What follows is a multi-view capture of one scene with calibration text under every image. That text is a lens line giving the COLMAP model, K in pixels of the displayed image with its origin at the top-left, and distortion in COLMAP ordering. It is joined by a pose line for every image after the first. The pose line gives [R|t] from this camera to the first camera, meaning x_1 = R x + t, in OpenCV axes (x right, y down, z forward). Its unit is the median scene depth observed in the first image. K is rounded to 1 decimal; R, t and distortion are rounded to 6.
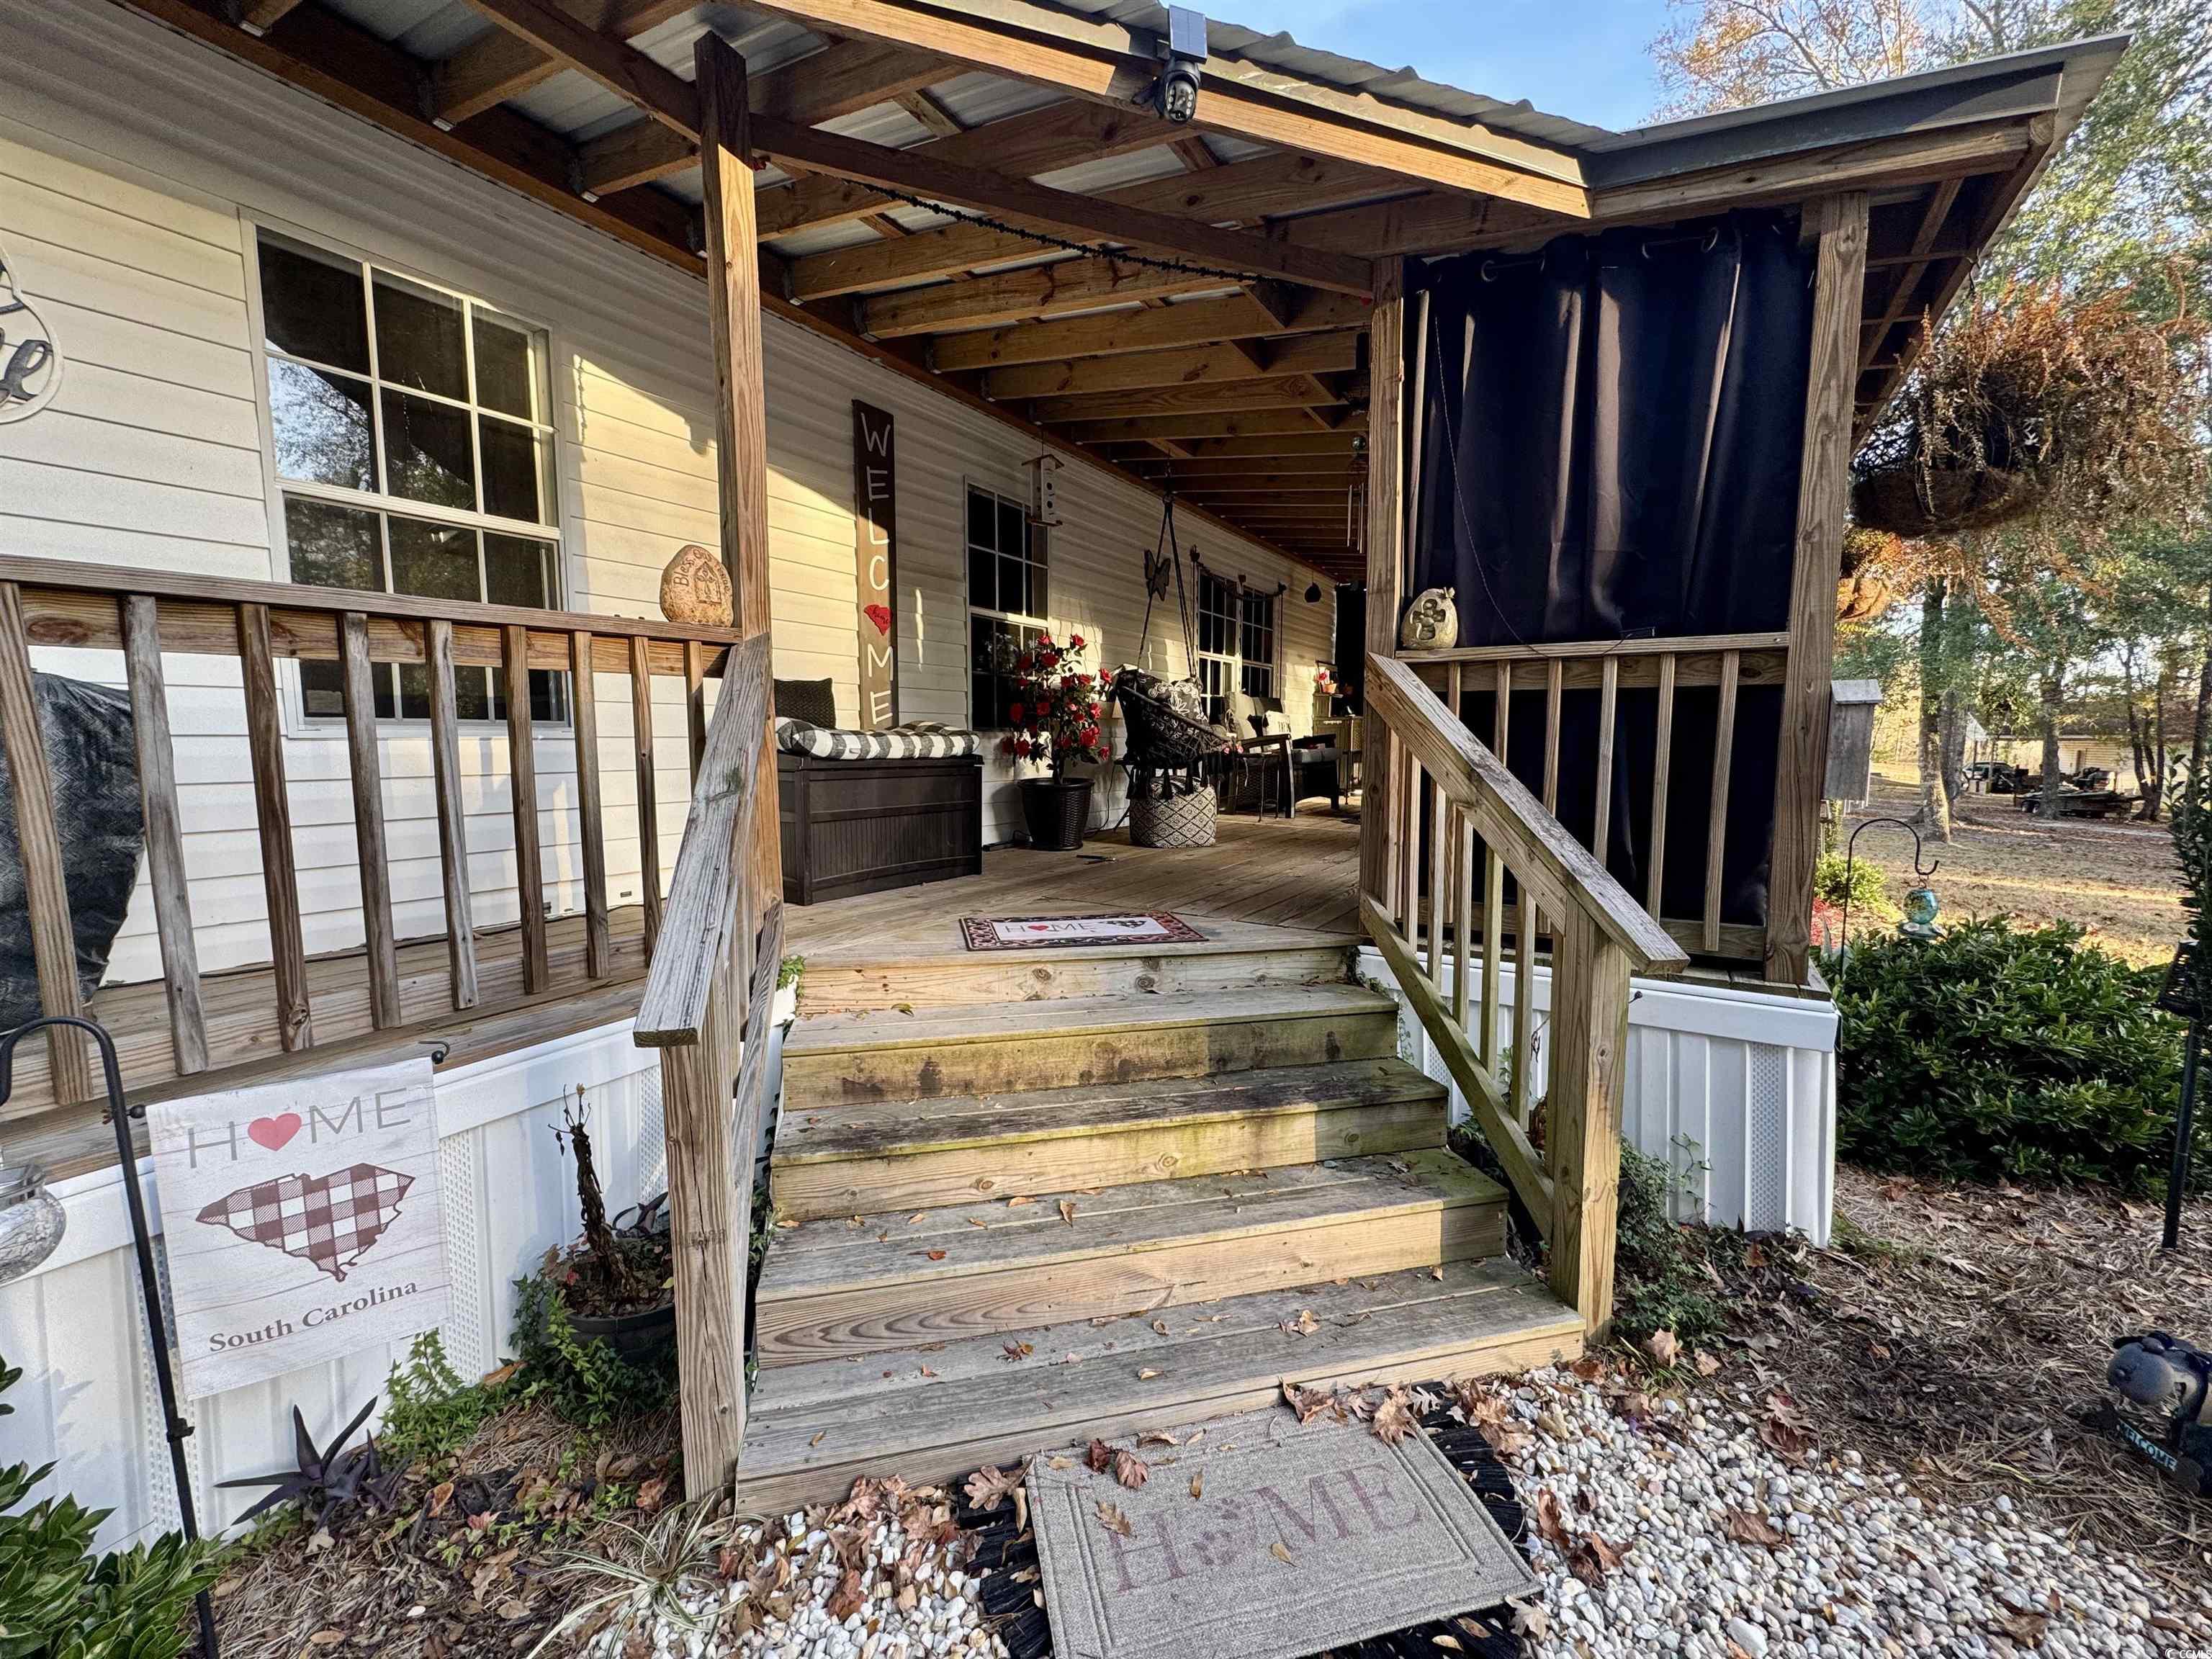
lens RADIAL K [[881.5, 0, 1104.4], [0, 881.5, 829.2], [0, 0, 1]] dist [-0.001905, 0.000899]
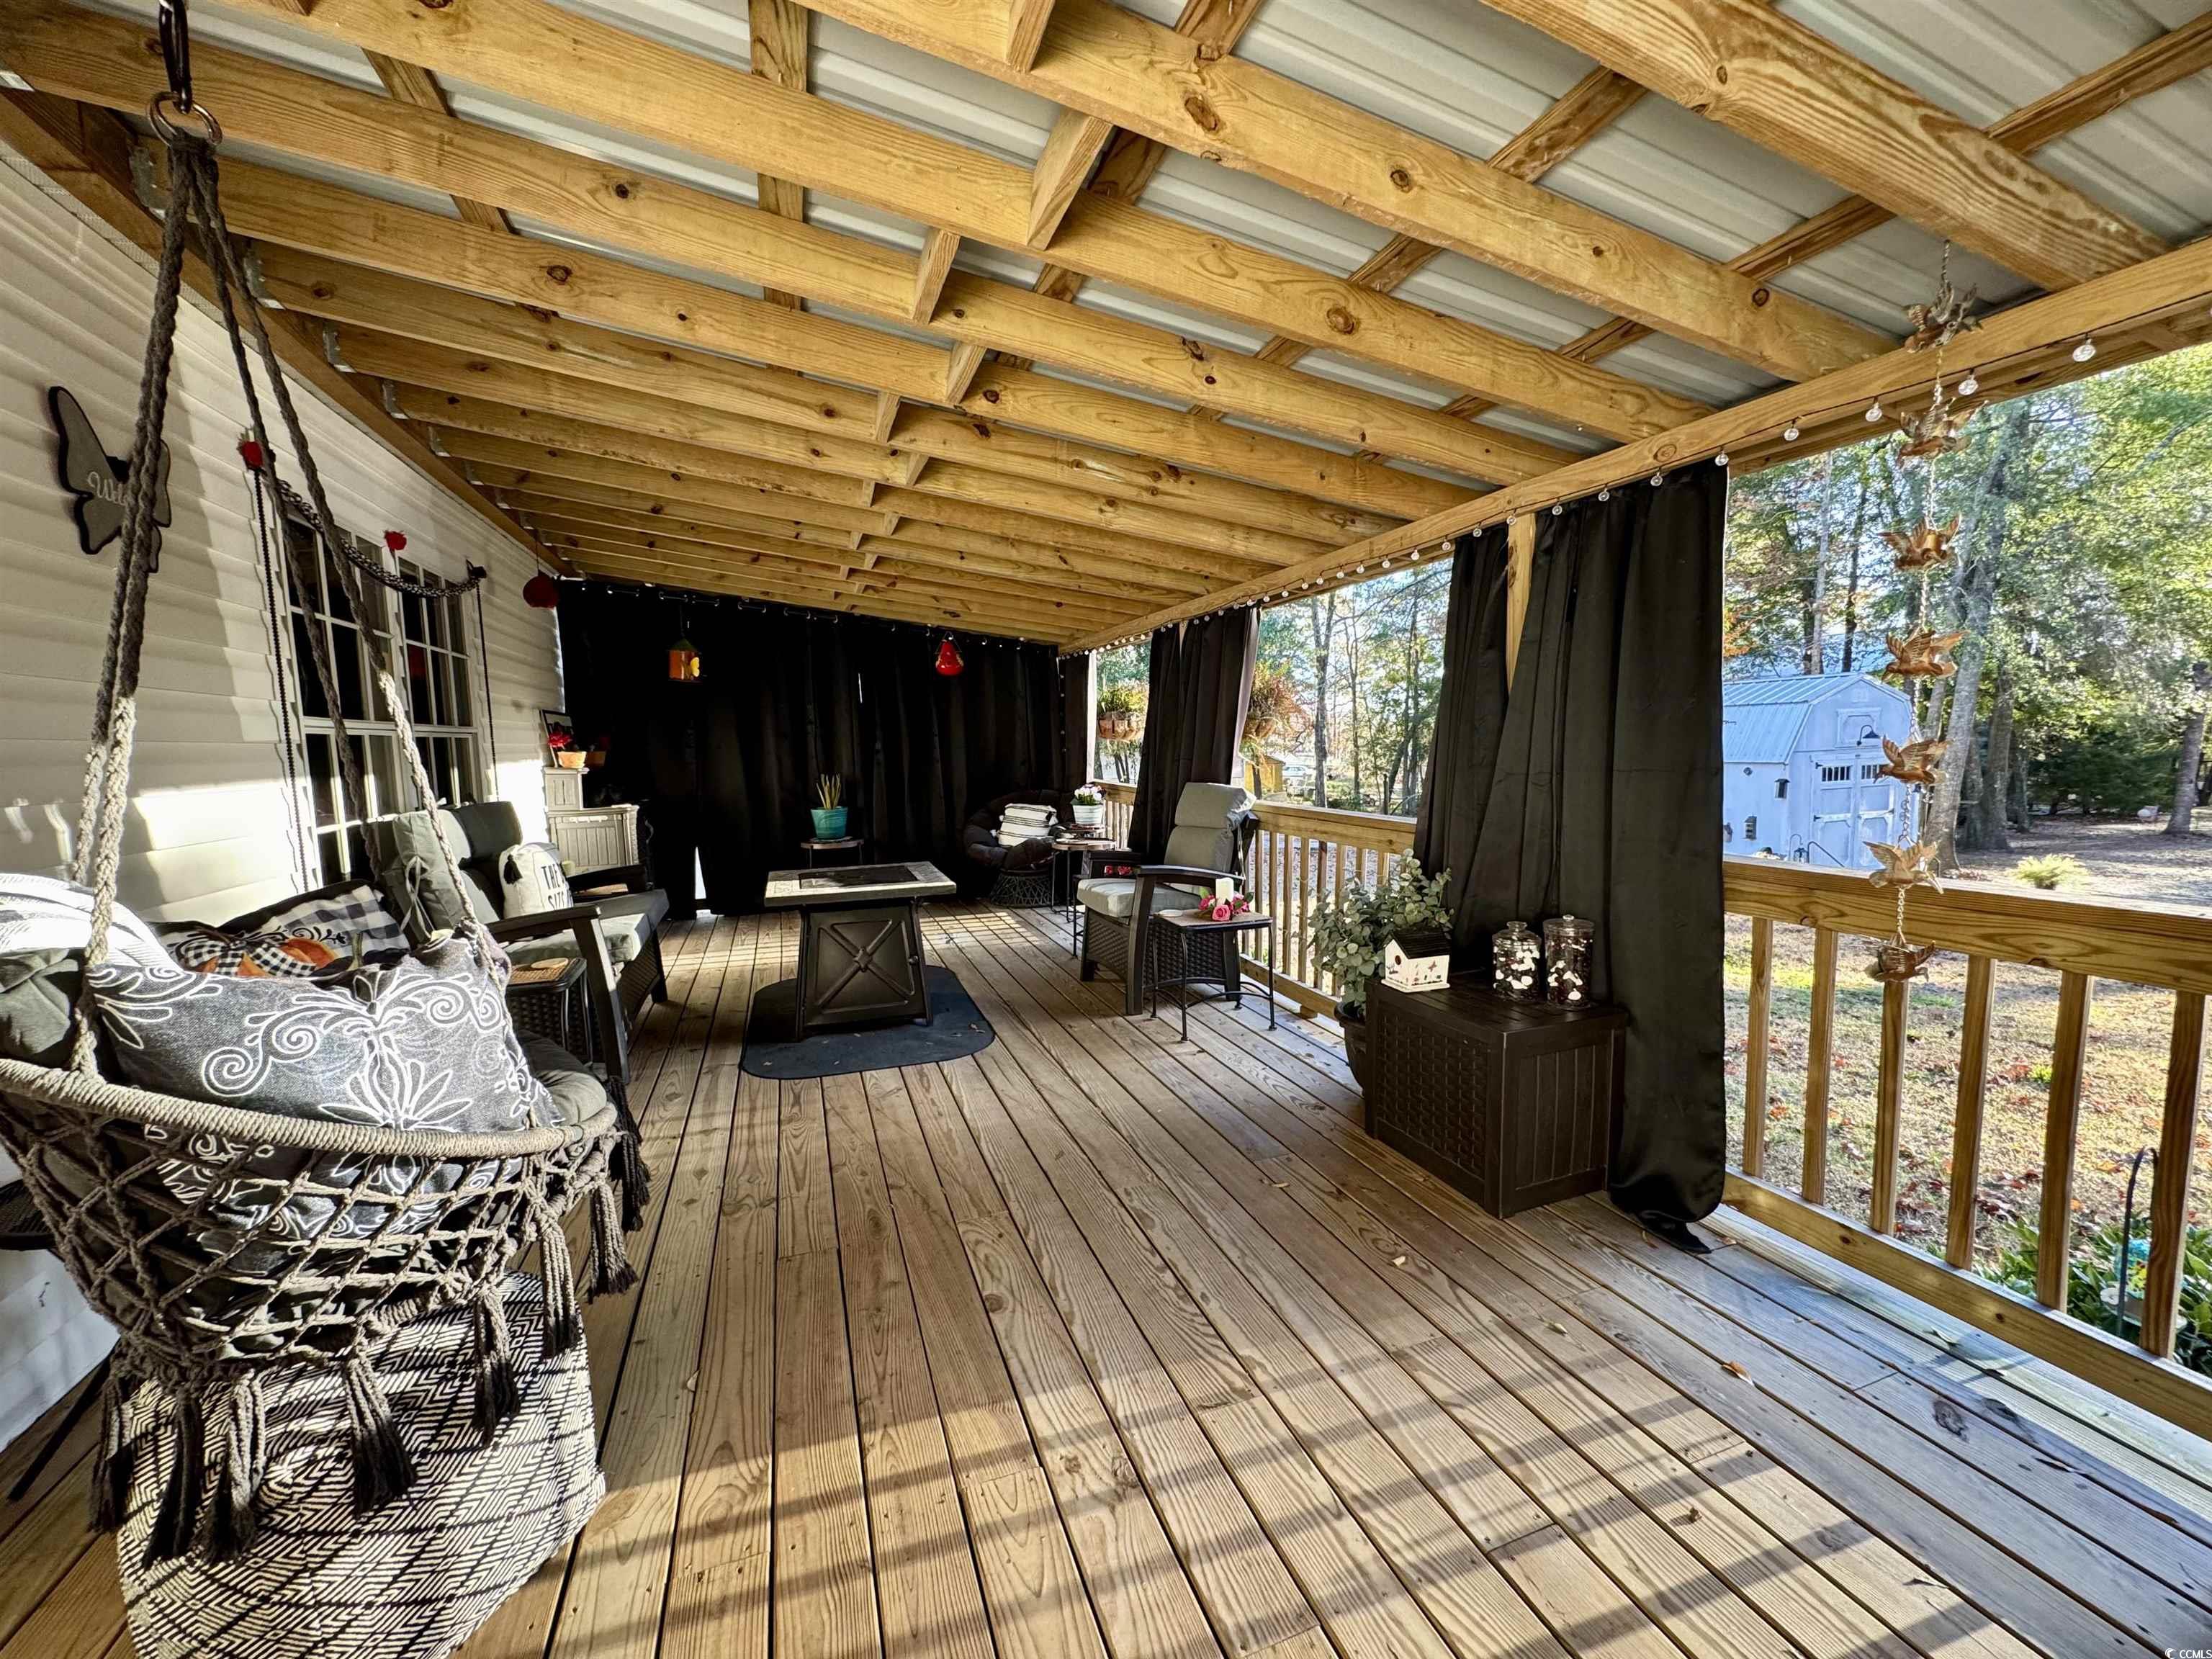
lens RADIAL K [[881.5, 0, 1102.2], [0, 881.5, 825.1], [0, 0, 1]] dist [-0.001905, 0.000899]
pose [[0.611906, -0.089979, 0.785795, 0.032260], [0.102163, 0.994177, 0.034285, -0.247779], [-0.784304, 0.059300, 0.617535, 0.929483]]
